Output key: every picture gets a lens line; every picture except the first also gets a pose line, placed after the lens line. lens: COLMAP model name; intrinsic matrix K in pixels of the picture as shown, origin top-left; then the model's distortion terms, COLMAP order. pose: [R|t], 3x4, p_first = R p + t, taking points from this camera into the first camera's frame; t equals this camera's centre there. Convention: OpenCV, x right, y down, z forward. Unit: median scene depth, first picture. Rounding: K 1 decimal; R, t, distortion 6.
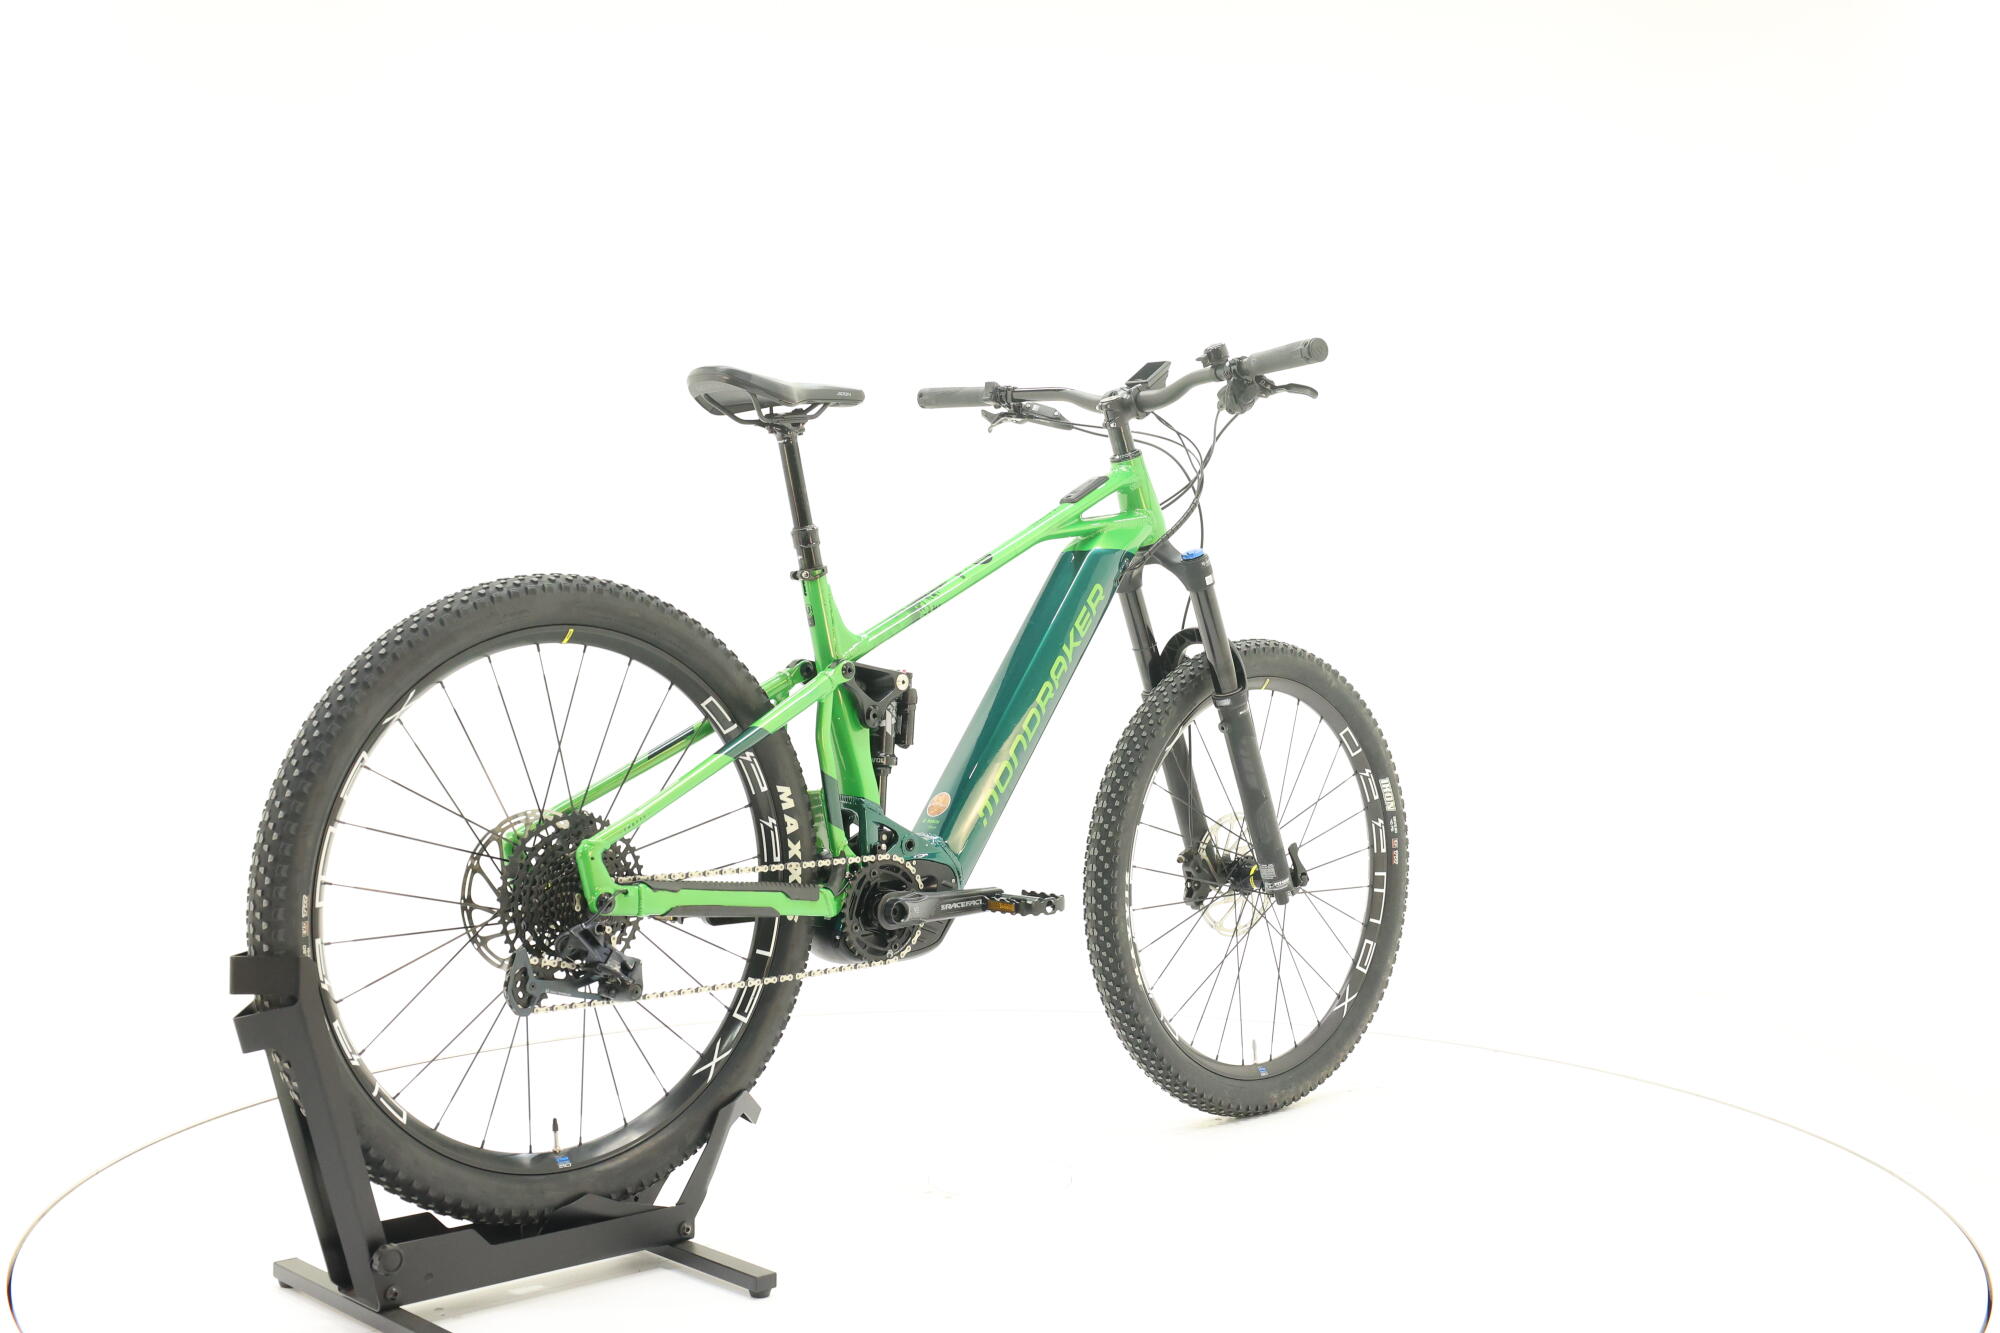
lens RADIAL K [[2148.4, 0, 1002.3], [0, 2148.4, 666.9], [0, 0, 1]] dist [-0.021323, 0.000000]
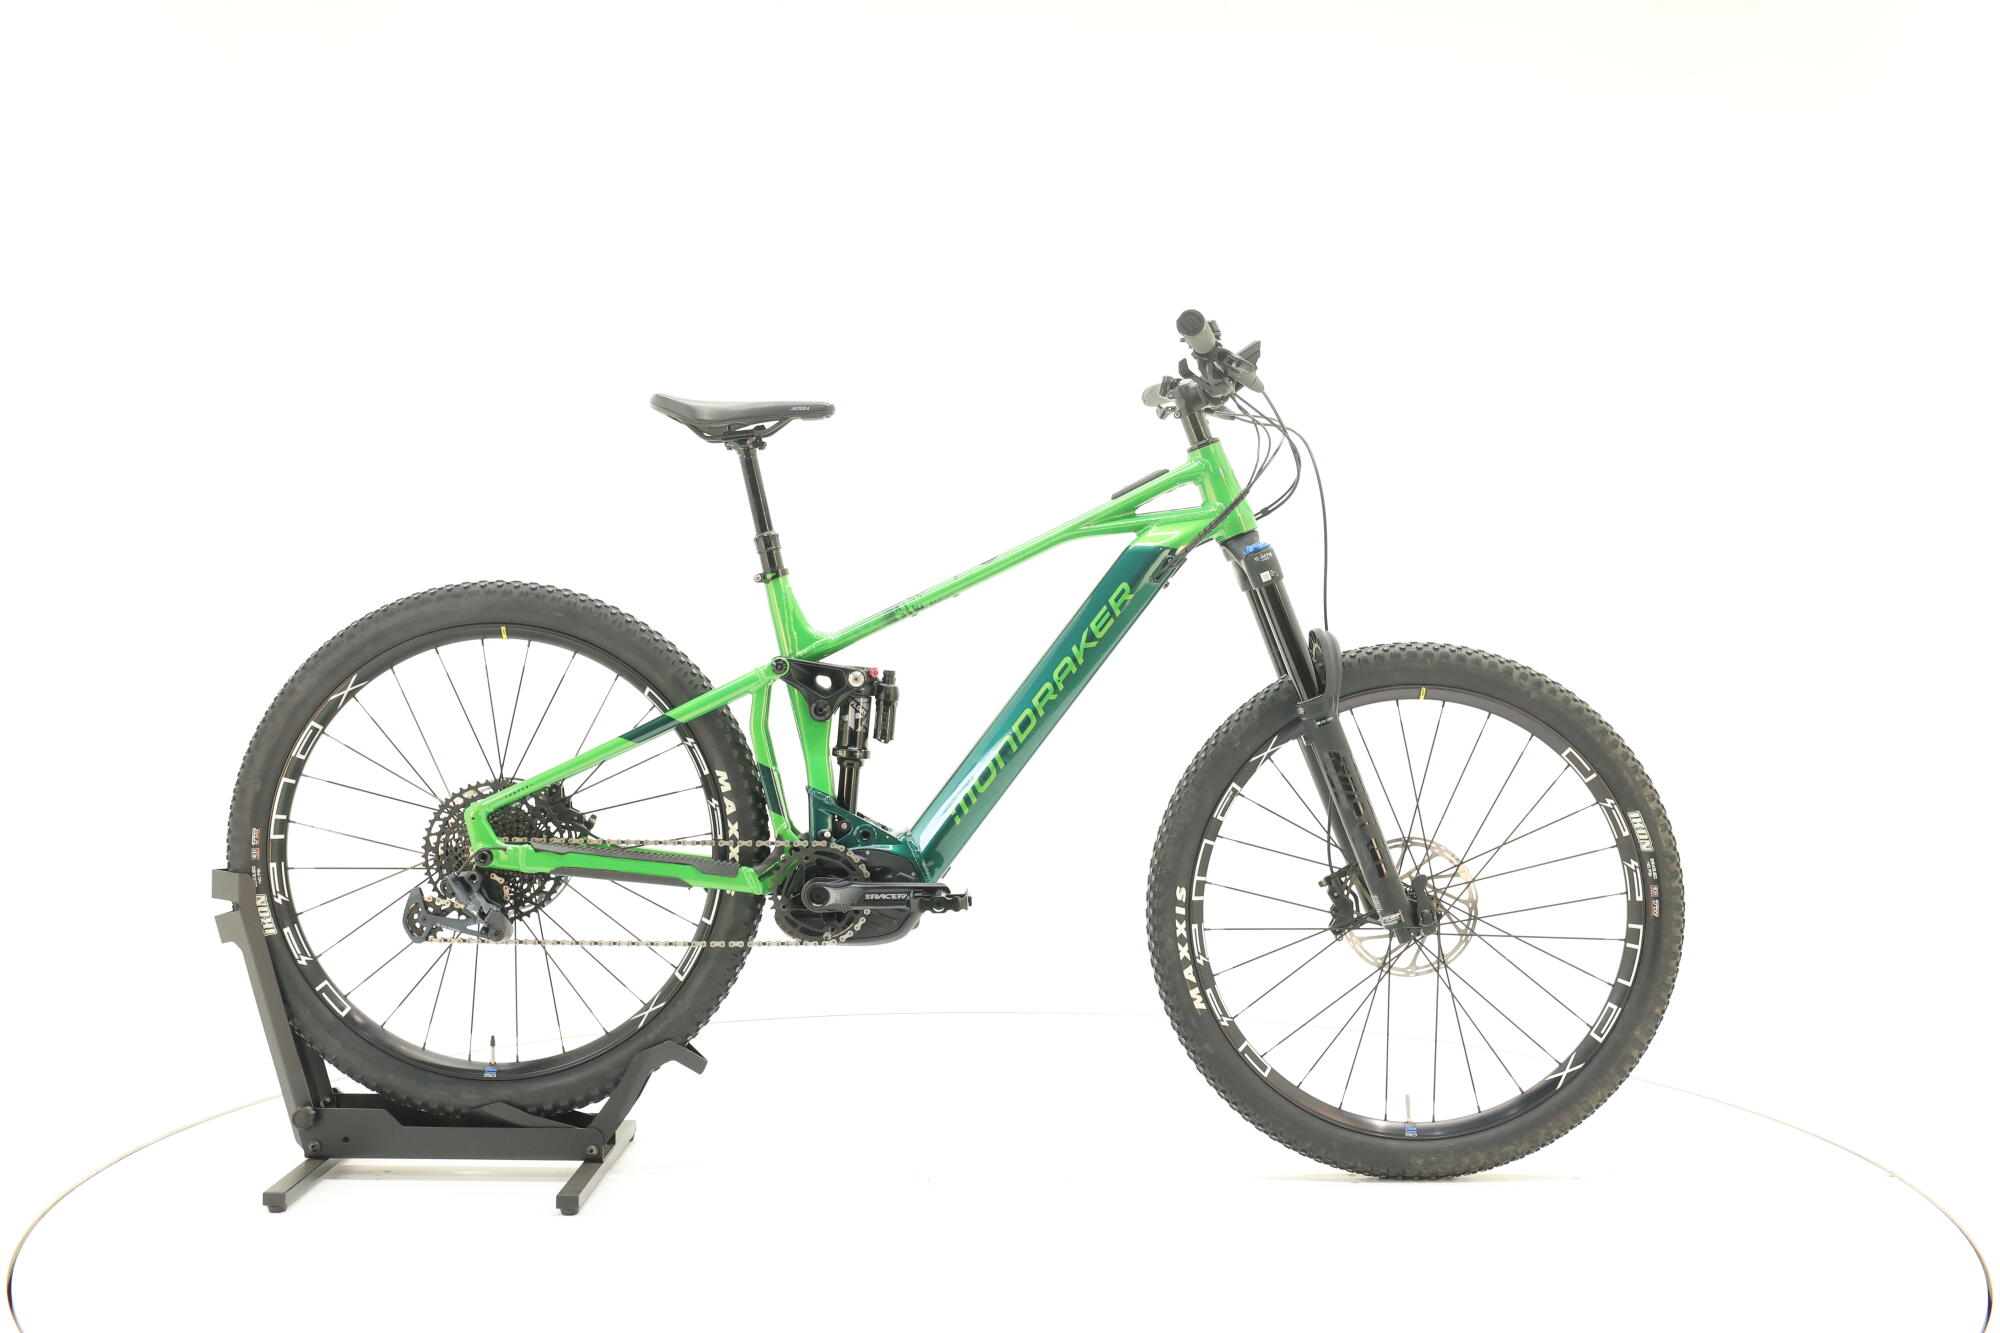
lens RADIAL K [[2148.4, 0, 999.9], [0, 2148.4, 667.1], [0, 0, 1]] dist [-0.021323, 0.000000]
pose [[0.723261, 0.012718, -0.690458, 0.732942], [-0.016643, 0.999861, 0.000984, -0.000812], [0.690374, 0.010779, 0.723372, 0.293455]]
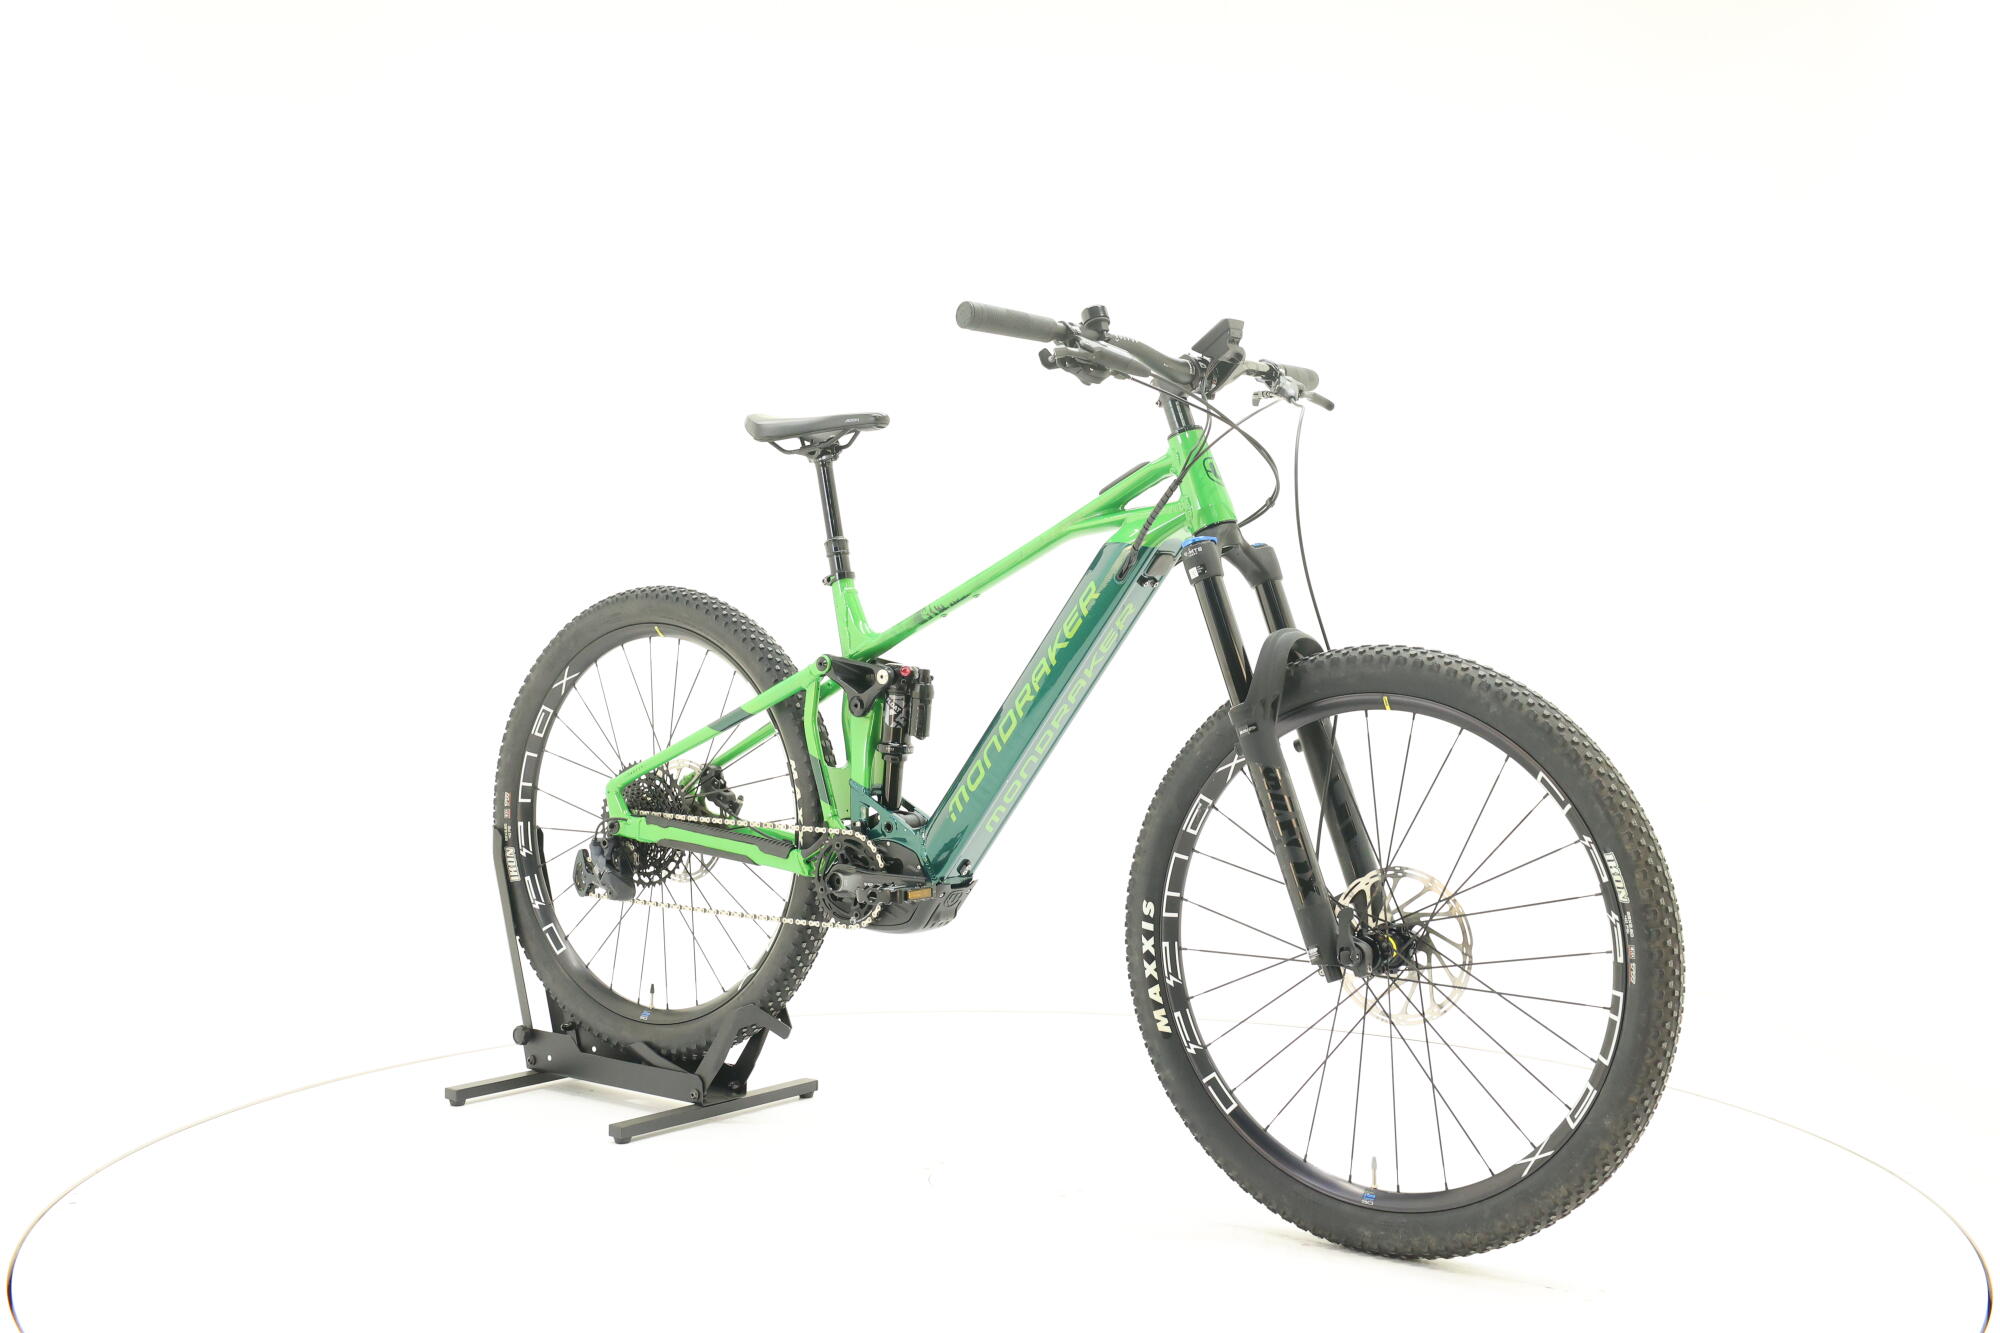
lens RADIAL K [[2148.4, 0, 999.5], [0, 2148.4, 686.9], [0, 0, 1]] dist [-0.021323, 0.000000]
pose [[0.144607, 0.028178, -0.989088, 1.048472], [-0.023780, 0.999405, 0.024996, -0.016386], [0.989203, 0.019906, 0.145191, 0.908046]]
